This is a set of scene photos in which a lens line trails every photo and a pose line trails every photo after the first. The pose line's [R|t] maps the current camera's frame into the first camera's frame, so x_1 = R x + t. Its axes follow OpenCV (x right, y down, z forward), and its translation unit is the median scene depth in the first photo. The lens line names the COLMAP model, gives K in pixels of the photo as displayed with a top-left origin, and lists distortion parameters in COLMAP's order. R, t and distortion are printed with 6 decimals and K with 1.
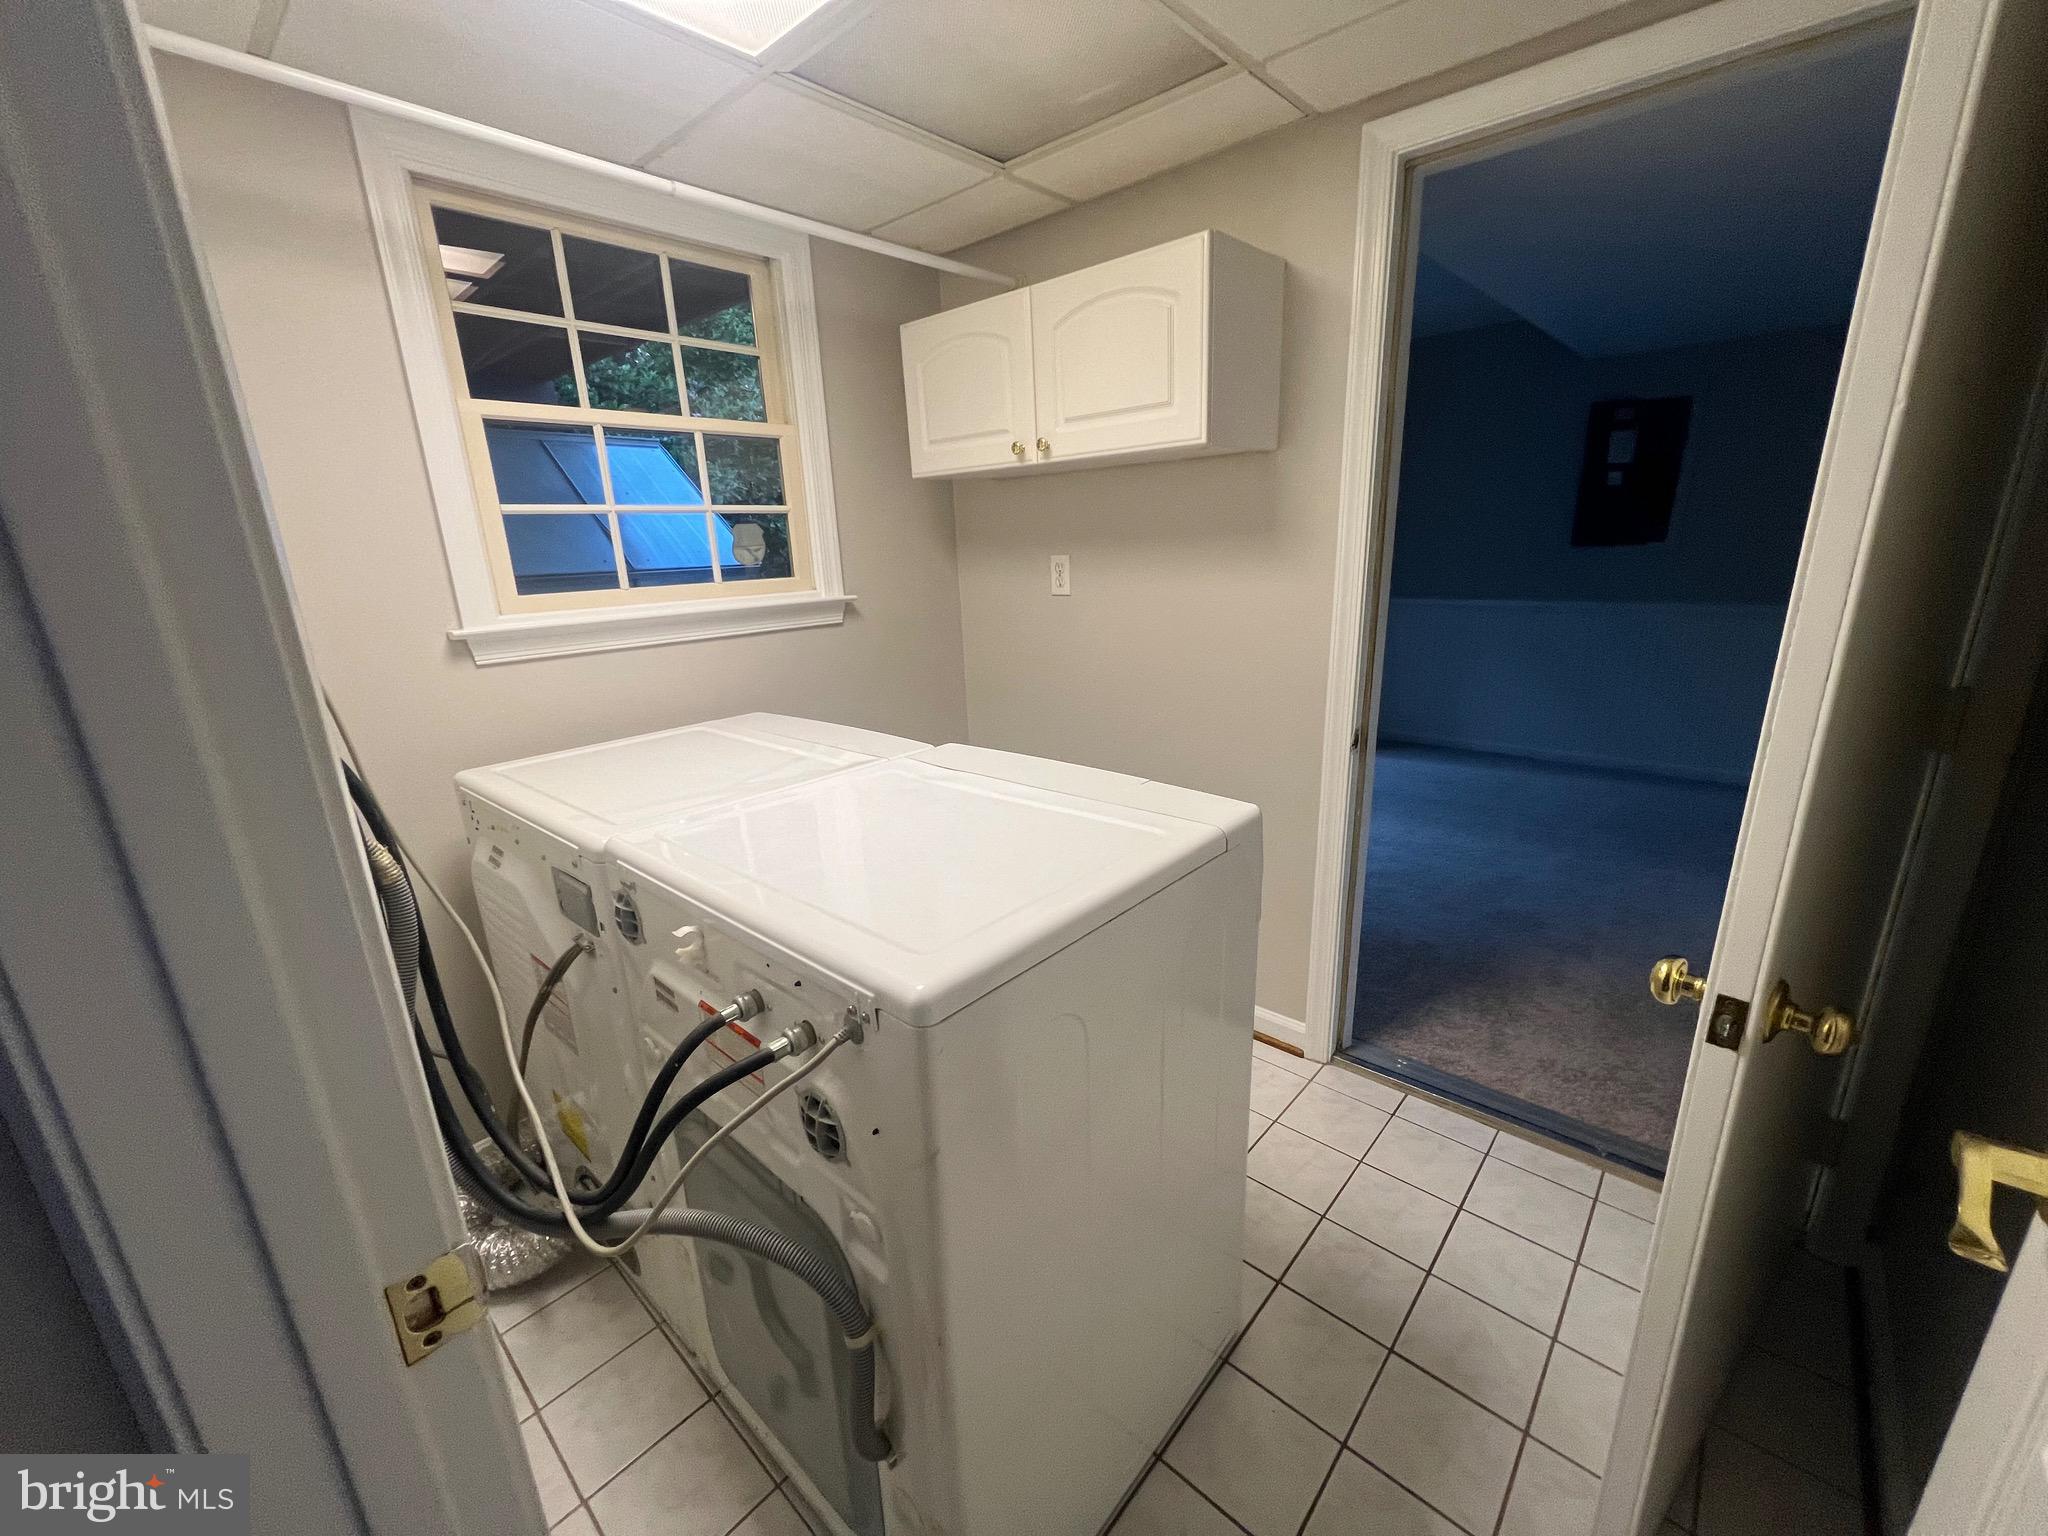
lens RADIAL K [[819.6, 0, 1029.6], [0, 819.6, 774.5], [0, 0, 1]] dist [0.004582, 0.000000]
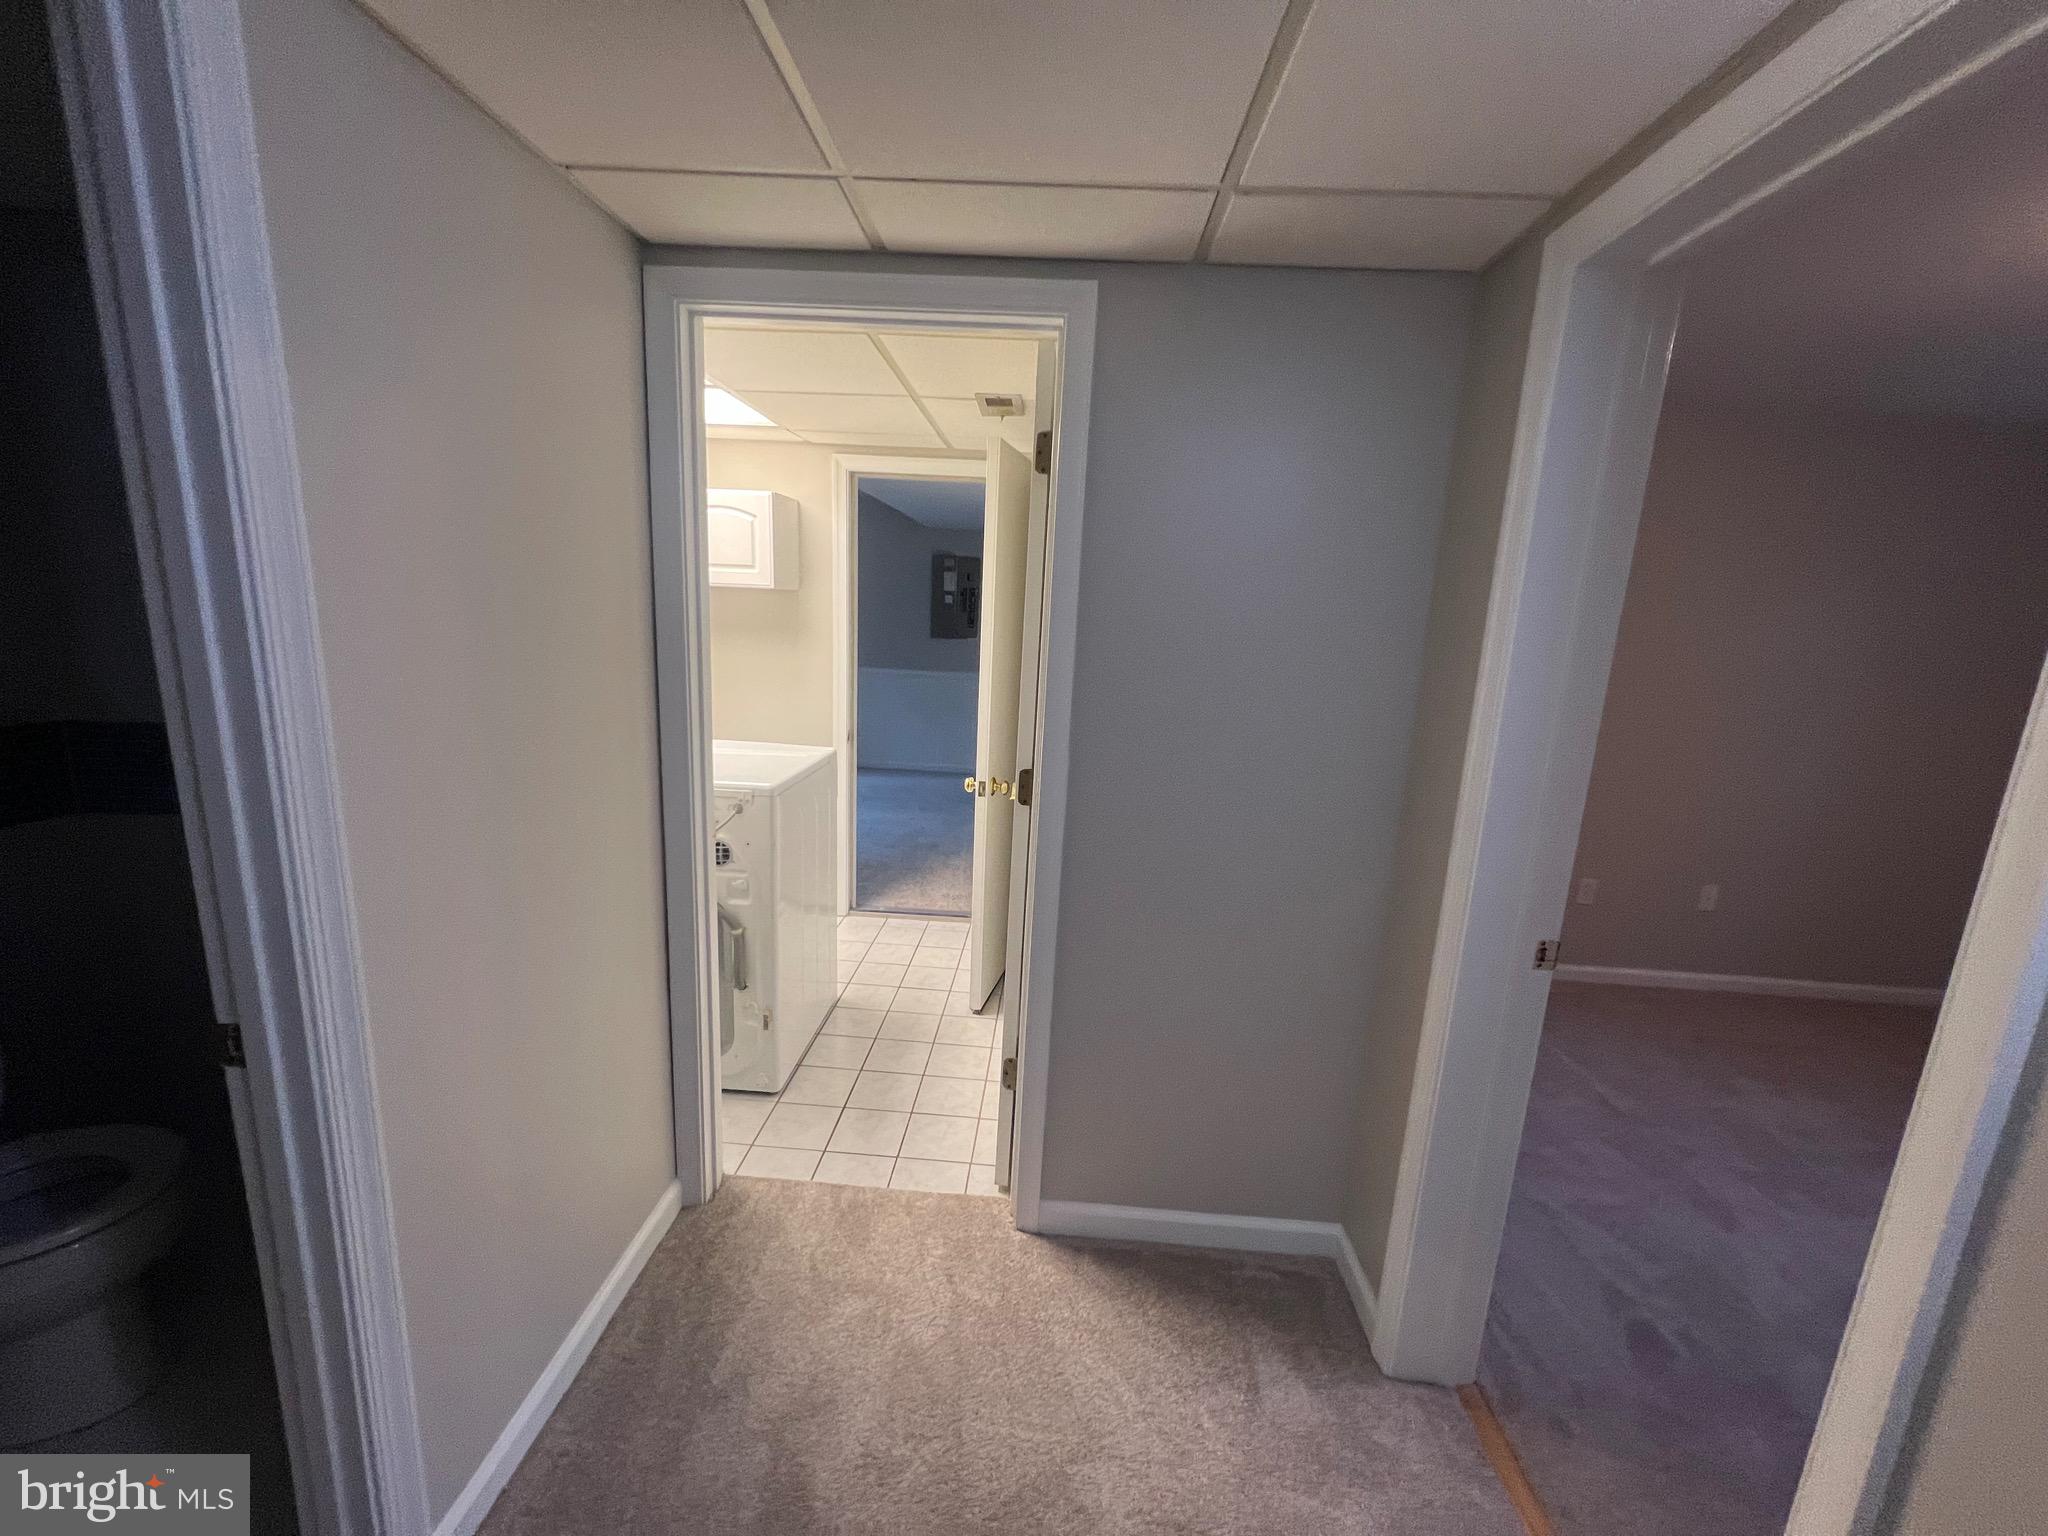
lens RADIAL K [[819.6, 0, 1027.6], [0, 819.6, 773.9], [0, 0, 1]] dist [0.004582, 0.000000]
pose [[0.774566, -0.053971, 0.630187, -0.514330], [0.102222, 0.993936, -0.040518, 0.169869], [-0.624179, 0.095803, 0.775386, -0.787419]]
